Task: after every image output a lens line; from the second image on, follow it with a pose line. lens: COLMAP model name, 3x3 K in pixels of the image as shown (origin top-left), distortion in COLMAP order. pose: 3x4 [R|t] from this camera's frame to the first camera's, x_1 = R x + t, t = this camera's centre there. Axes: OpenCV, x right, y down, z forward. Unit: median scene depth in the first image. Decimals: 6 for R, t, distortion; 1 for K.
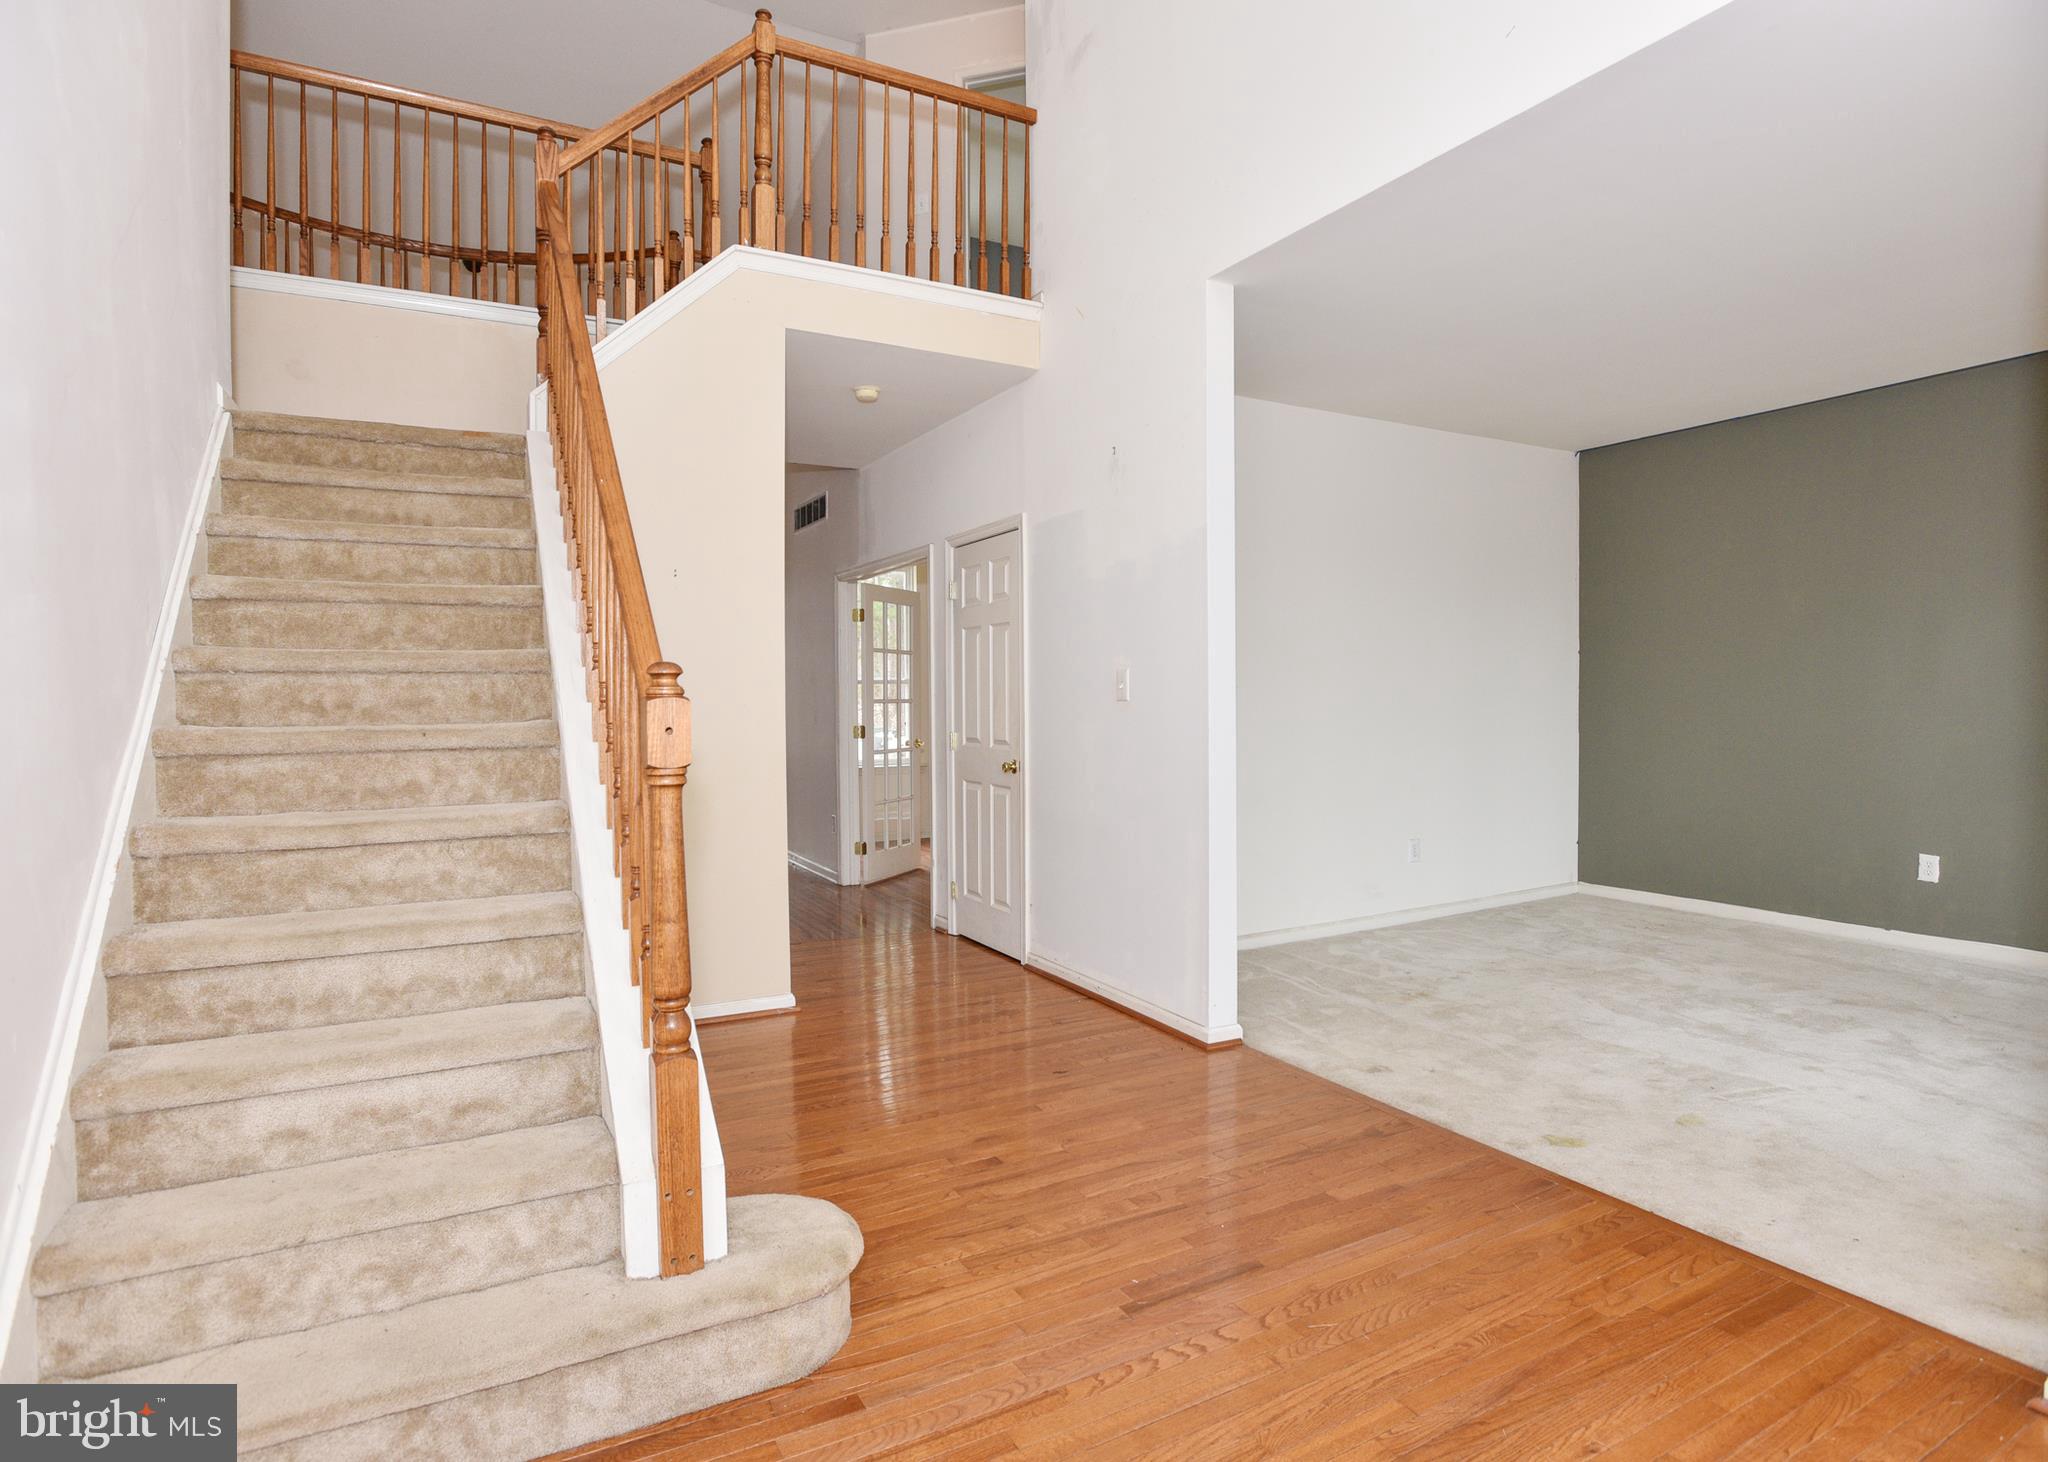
lens RADIAL K [[1103.9, 0, 1052.3], [0, 1103.9, 724.7], [0, 0, 1]] dist [-0.060646, 0.022275]
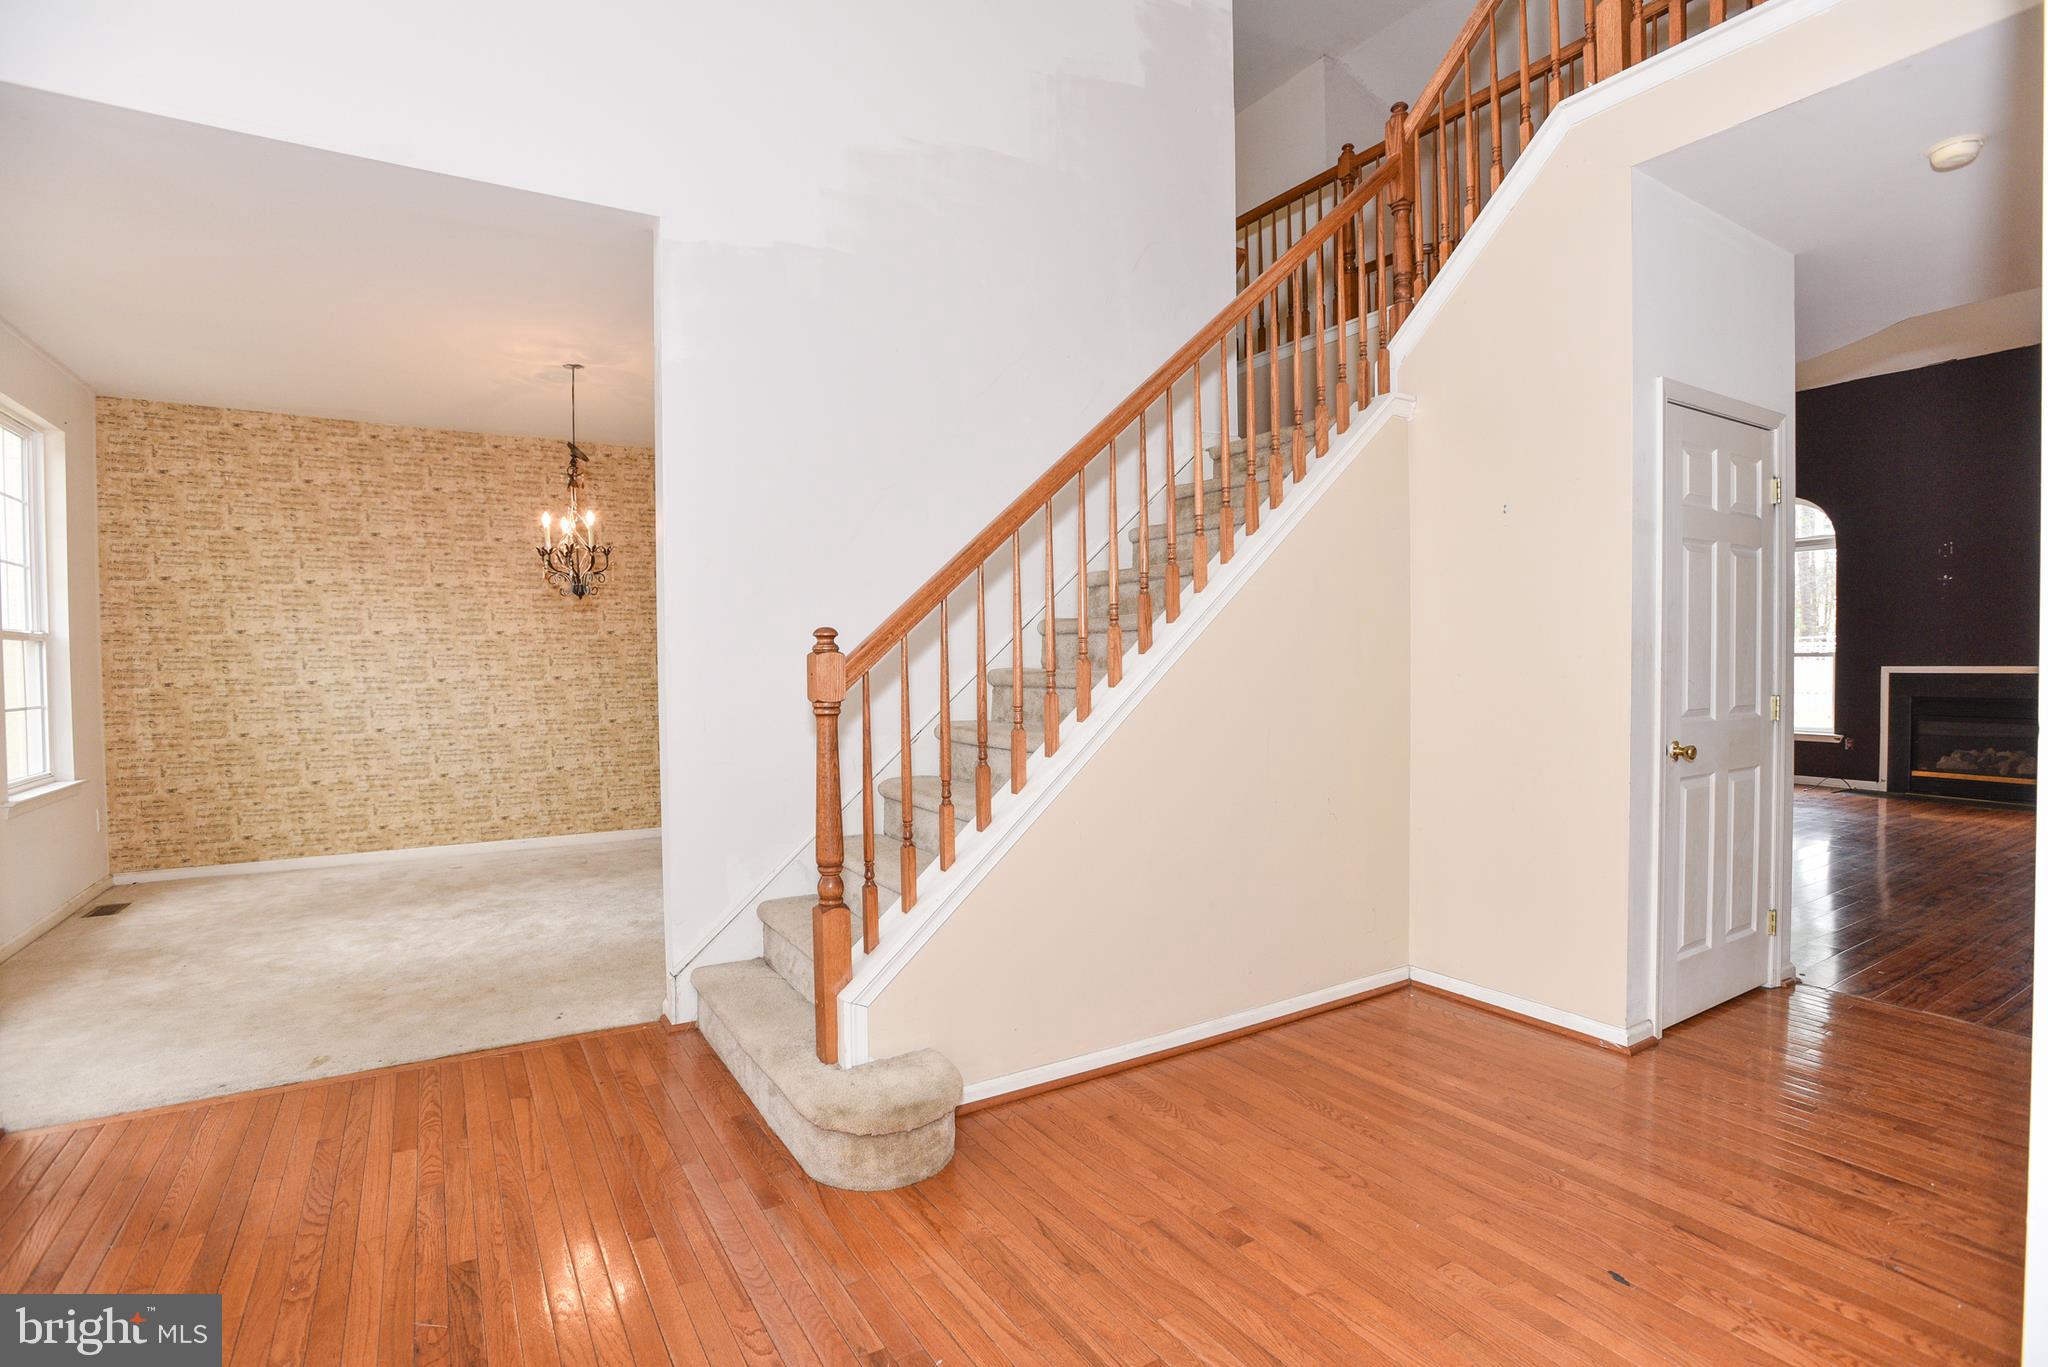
lens RADIAL K [[979.4, 0, 1021.3], [0, 979.4, 683.7], [0, 0, 1]] dist [-0.072079, 0.025249]
pose [[0.034537, 0.031492, -0.998907, 0.541655], [-0.019758, 0.999330, 0.030822, -0.014442], [0.999208, 0.018672, 0.035136, 0.721019]]
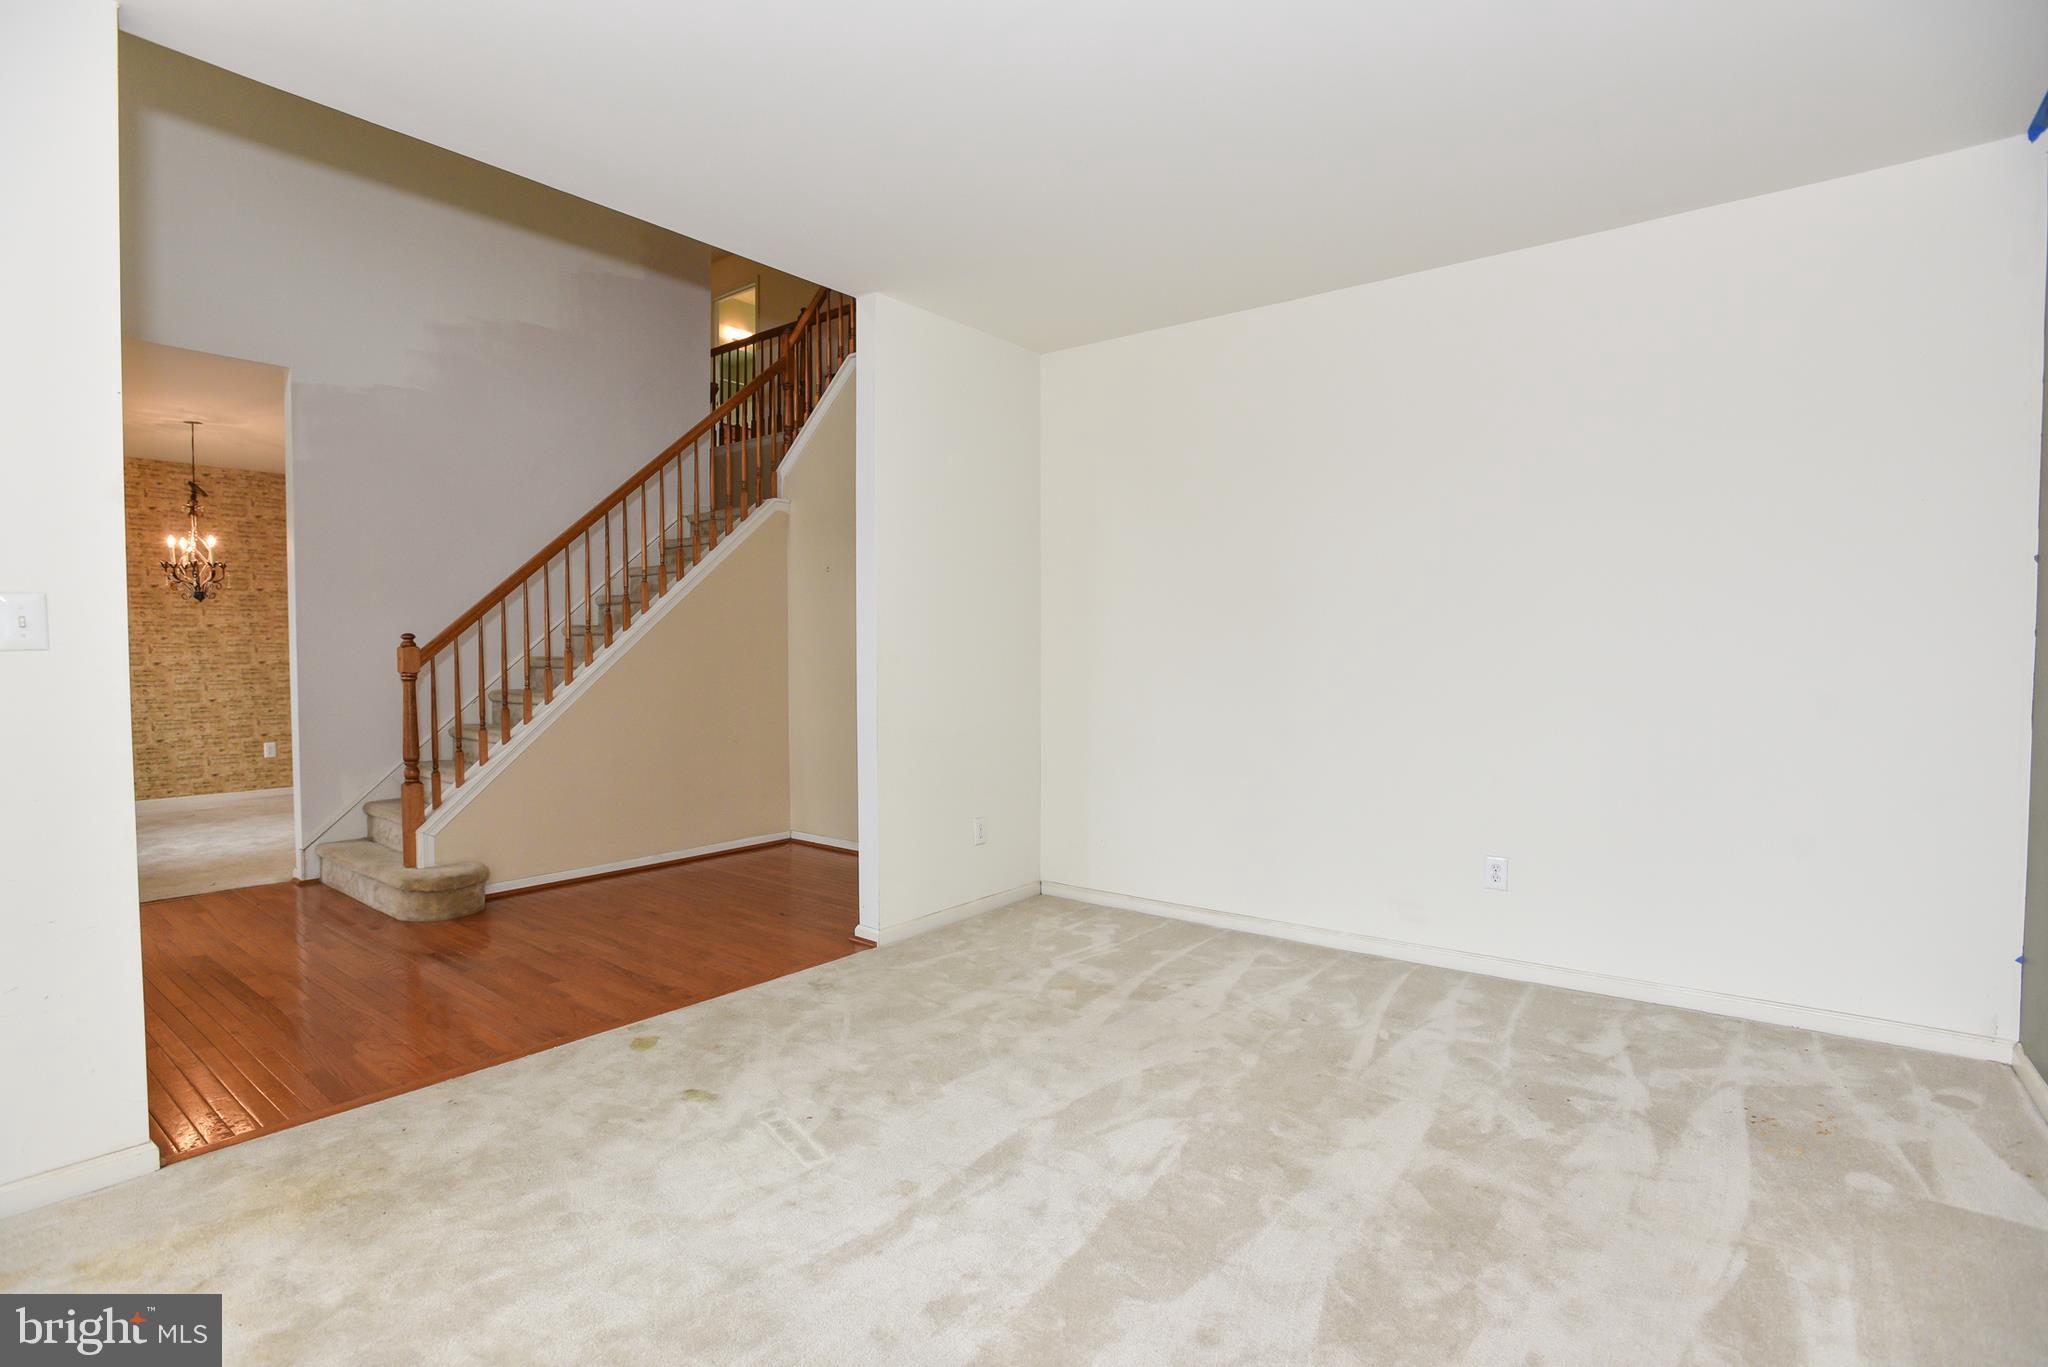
lens RADIAL K [[987.7, 0, 1015.8], [0, 987.7, 682.1], [0, 0, 1]] dist [-0.071398, 0.027973]
pose [[0.379139, 0.037744, -0.924570, 1.391157], [-0.027688, 0.999183, 0.029436, -0.026226], [0.924925, 0.014439, 0.379875, 0.877207]]
